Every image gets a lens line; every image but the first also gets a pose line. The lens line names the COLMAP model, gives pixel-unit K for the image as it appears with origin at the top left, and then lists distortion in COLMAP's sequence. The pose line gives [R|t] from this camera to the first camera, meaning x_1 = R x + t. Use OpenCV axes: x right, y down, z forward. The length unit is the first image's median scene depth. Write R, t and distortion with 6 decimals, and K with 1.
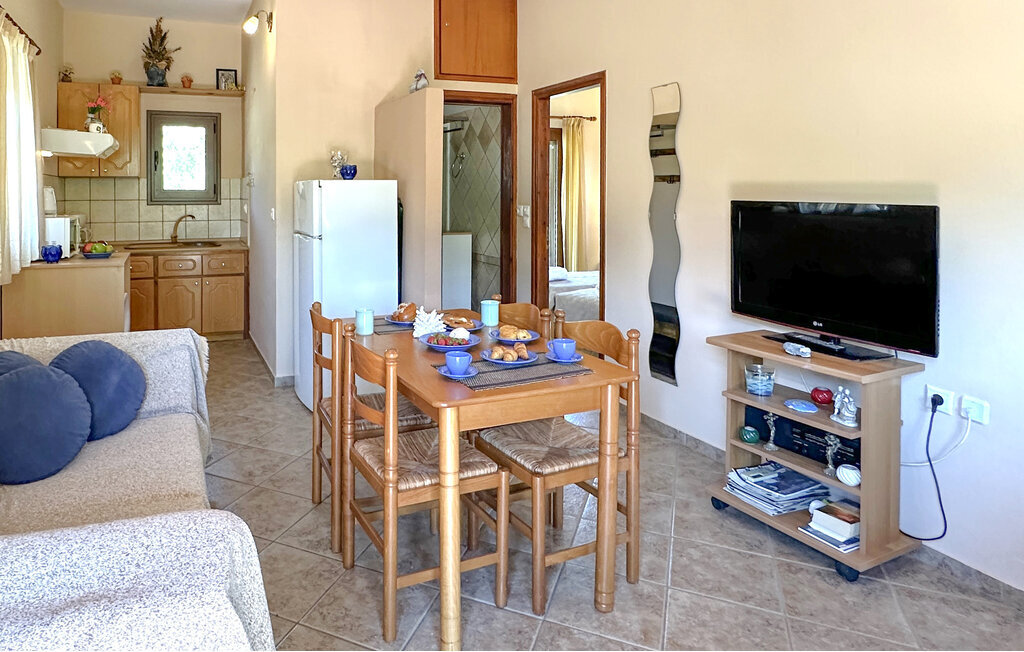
lens RADIAL K [[490.3, 0, 512.0], [0, 490.3, 326.0], [0, 0, 1]] dist [0.002668, 0.000173]
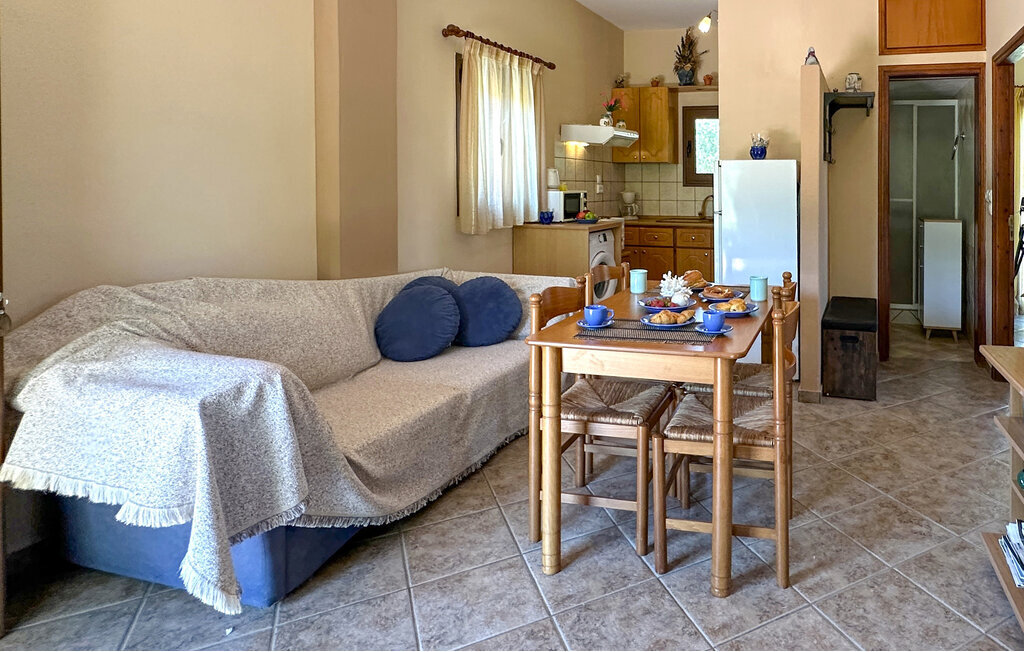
lens RADIAL K [[435.2, 0, 510.7], [0, 435.2, 274.5], [0, 0, 1]] dist [0.000057, -0.000068]
pose [[0.880078, 0.120101, -0.459389, -0.465788], [-0.128197, 0.991655, 0.013659, 0.001872], [0.457196, 0.046872, 0.888130, -0.083120]]
